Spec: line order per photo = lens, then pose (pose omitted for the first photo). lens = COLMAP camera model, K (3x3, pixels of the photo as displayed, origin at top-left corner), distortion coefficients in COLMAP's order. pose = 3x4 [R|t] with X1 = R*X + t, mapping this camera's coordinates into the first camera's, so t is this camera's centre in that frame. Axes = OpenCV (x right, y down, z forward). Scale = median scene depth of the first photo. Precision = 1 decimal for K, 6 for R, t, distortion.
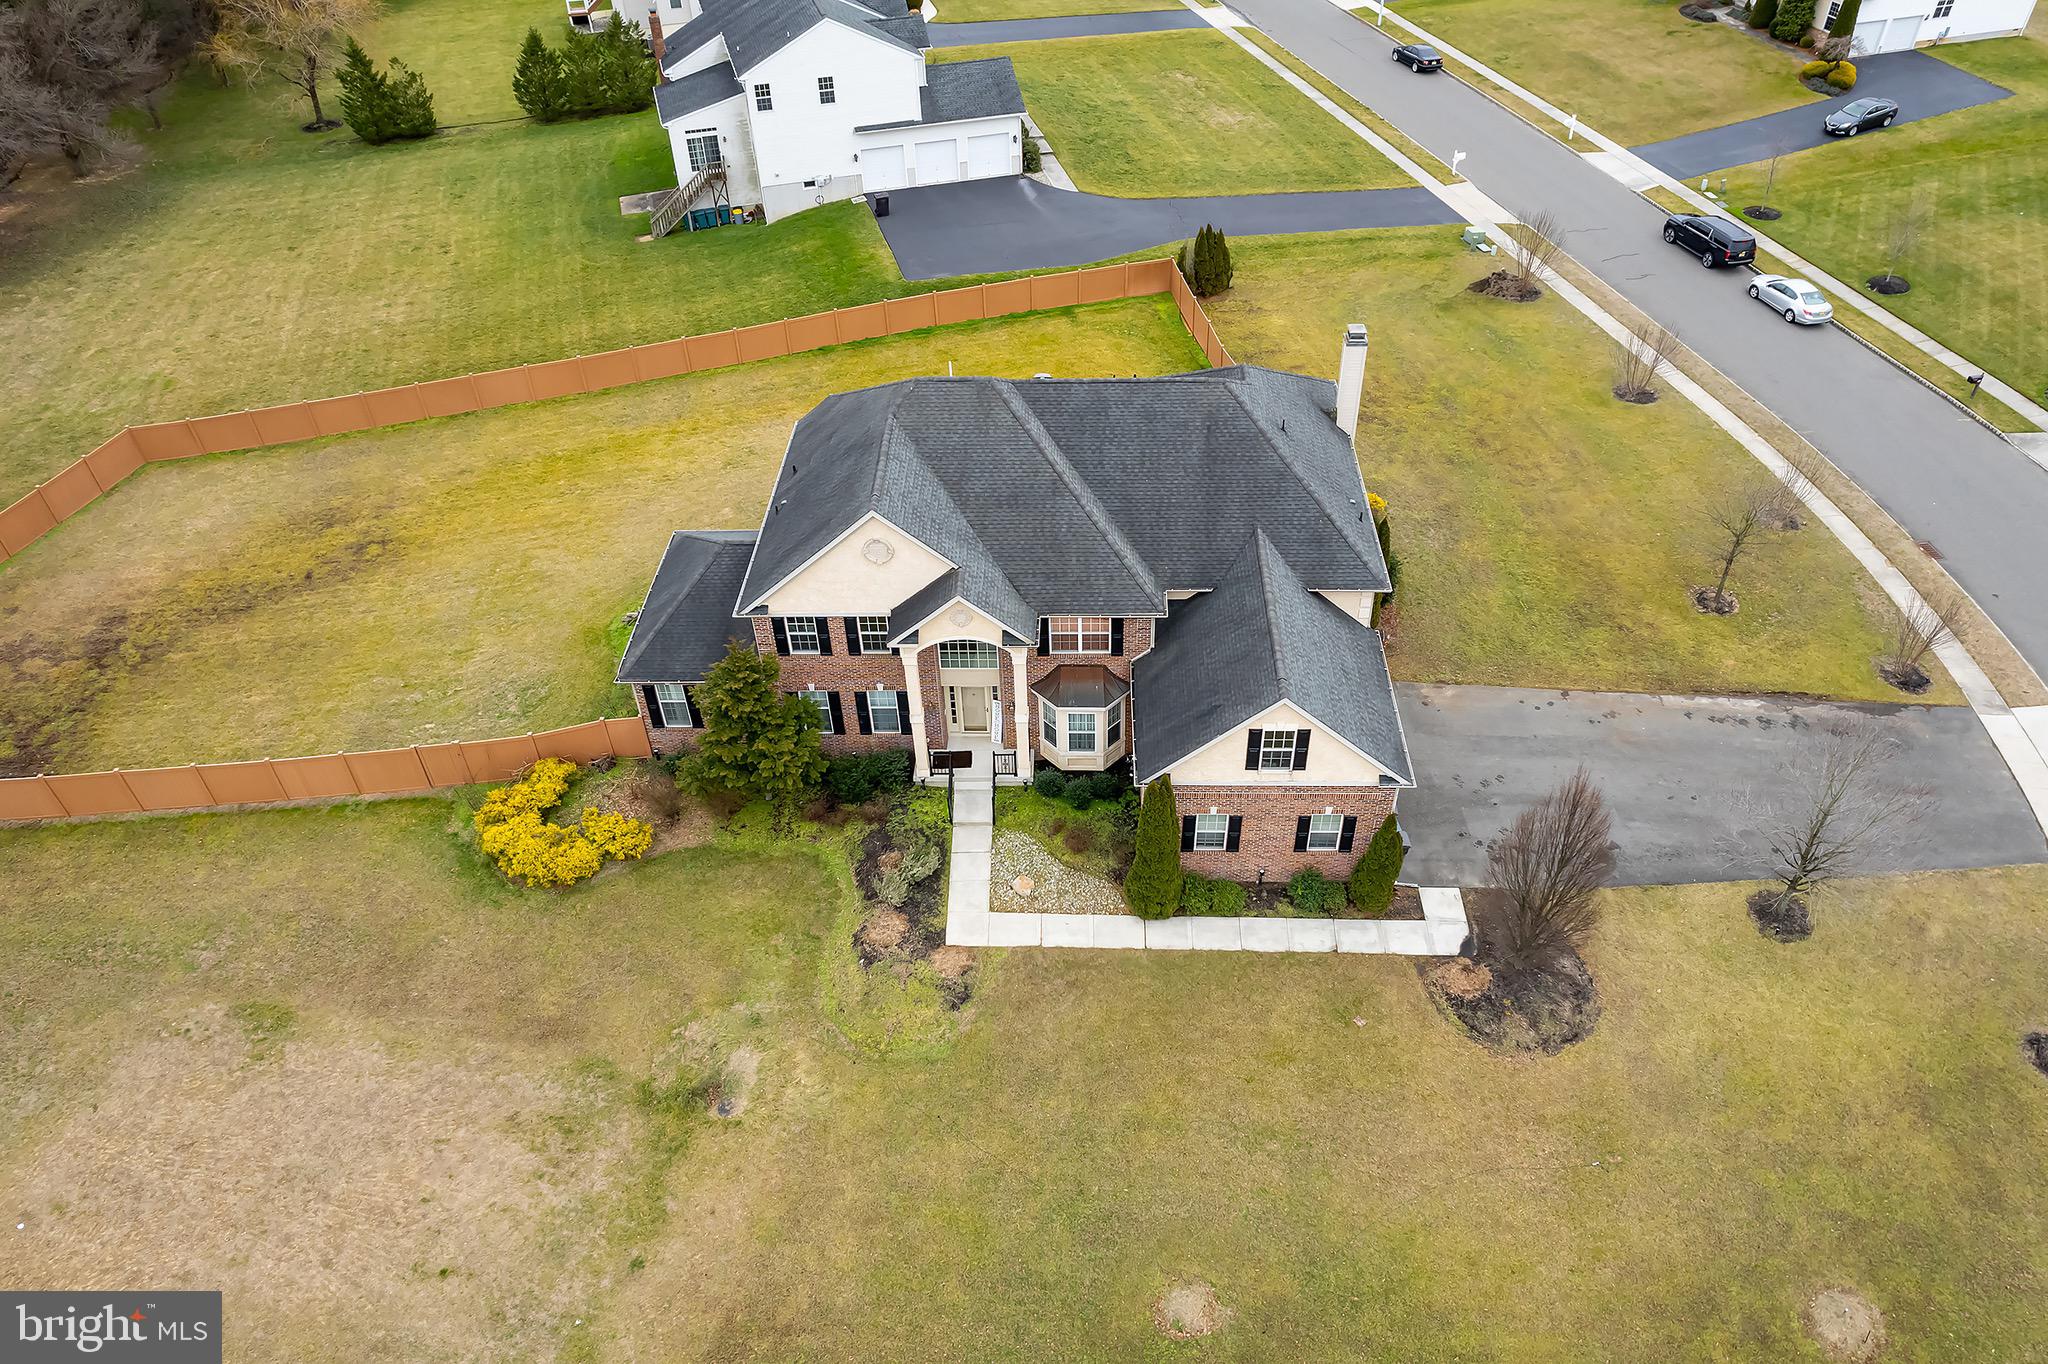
lens RADIAL K [[1323.4, 0, 1058.4], [0, 1323.4, 808.5], [0, 0, 1]] dist [-0.054774, 0.051167]
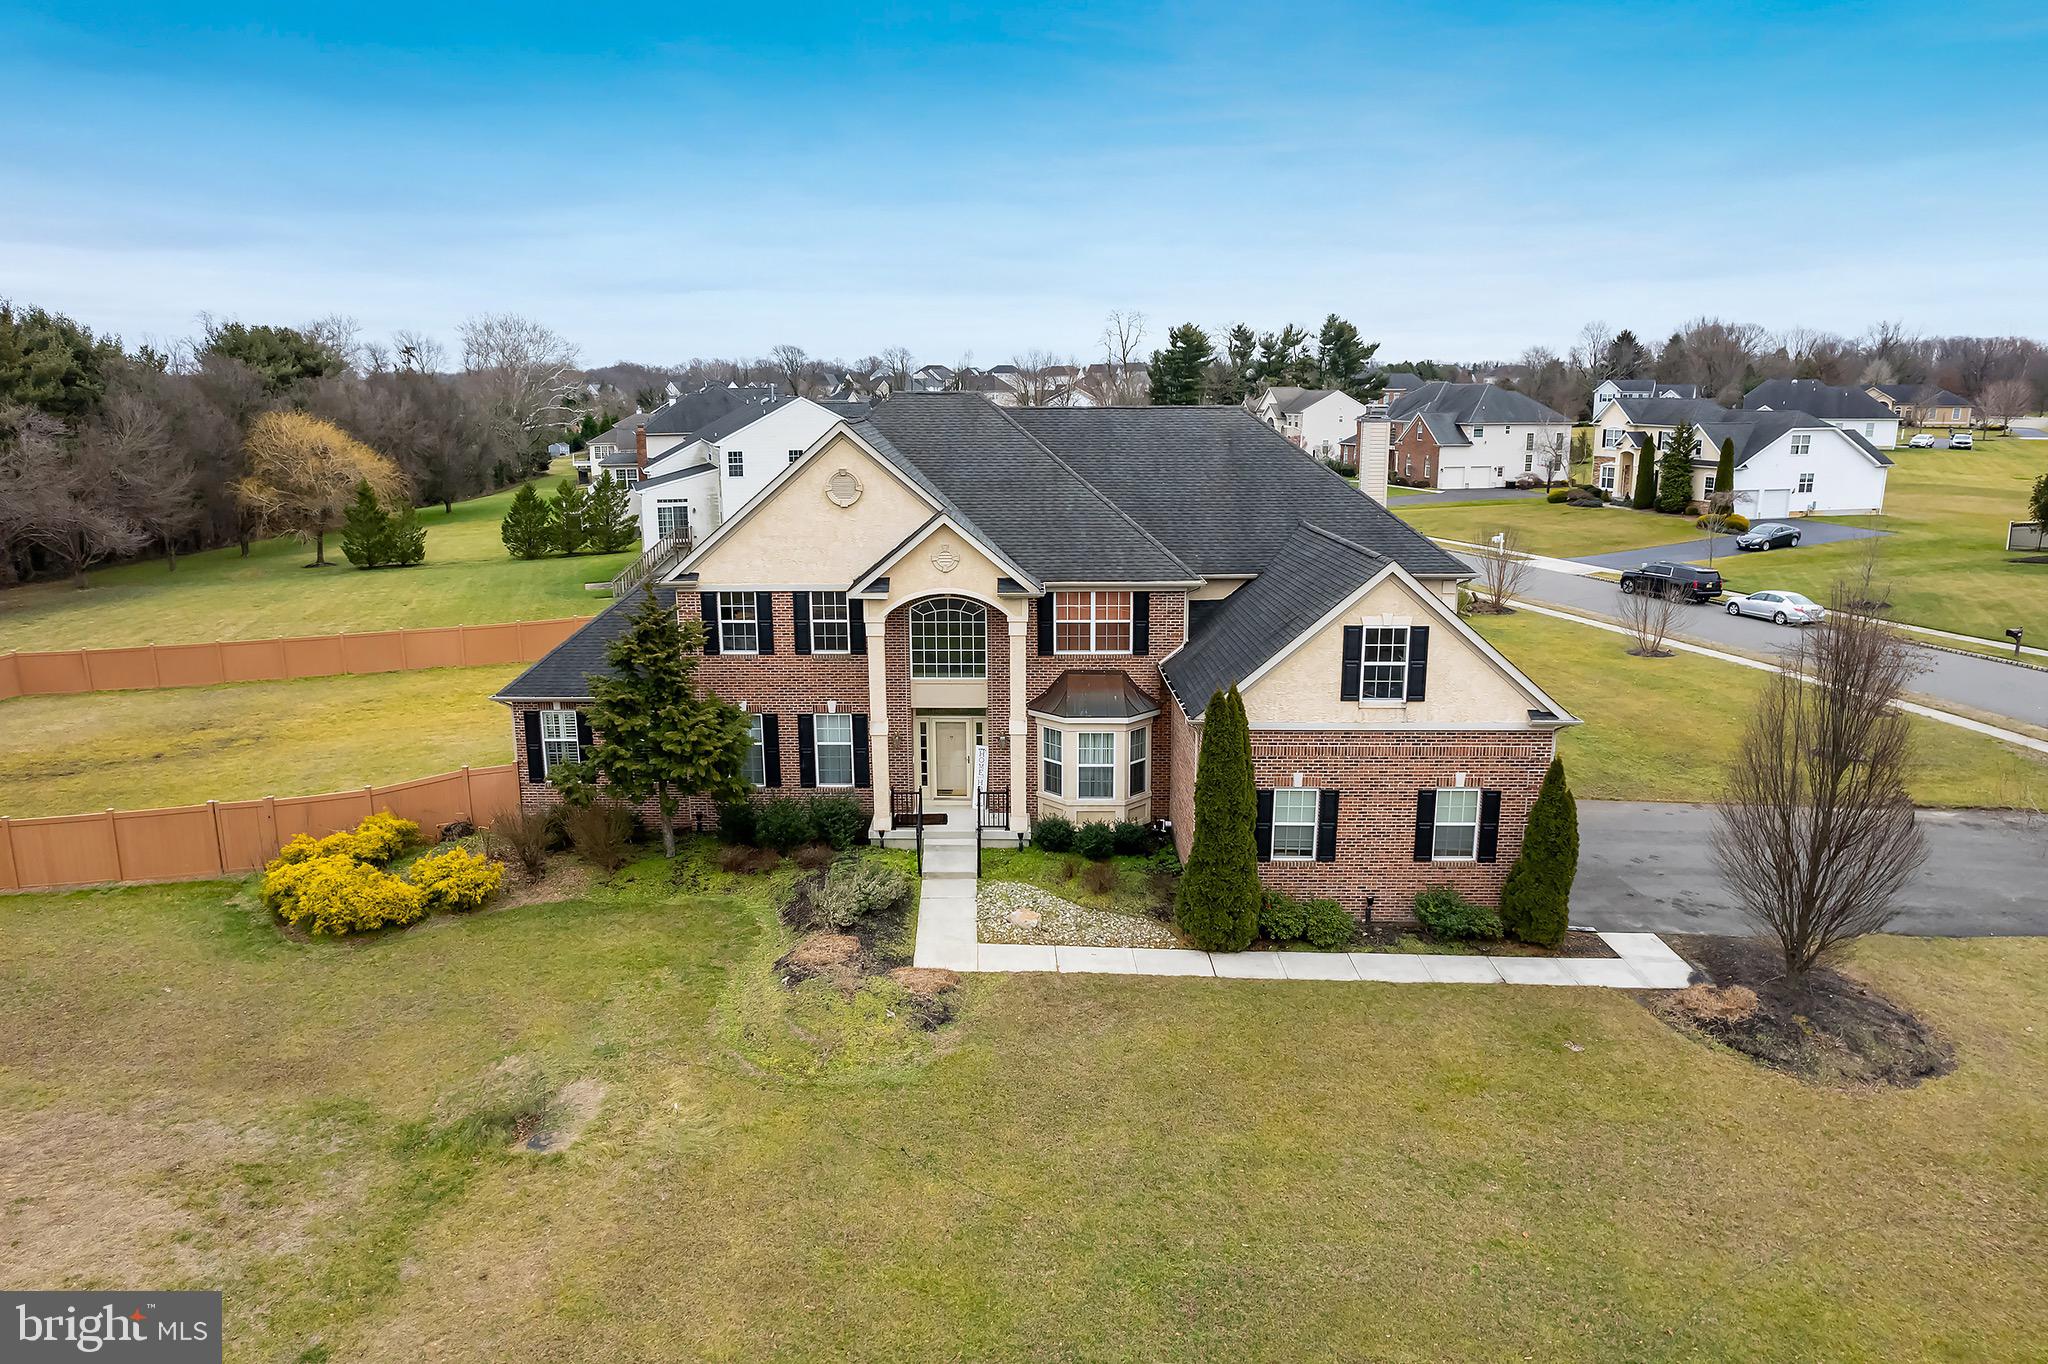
lens RADIAL K [[1323.4, 0, 970.6], [0, 1323.4, 739.5], [0, 0, 1]] dist [-0.054774, 0.051167]
pose [[0.999949, 0.007361, -0.006949, -0.052865], [-0.009860, 0.863696, -0.503916, 0.335937], [0.002293, 0.503959, 0.863725, 0.370086]]
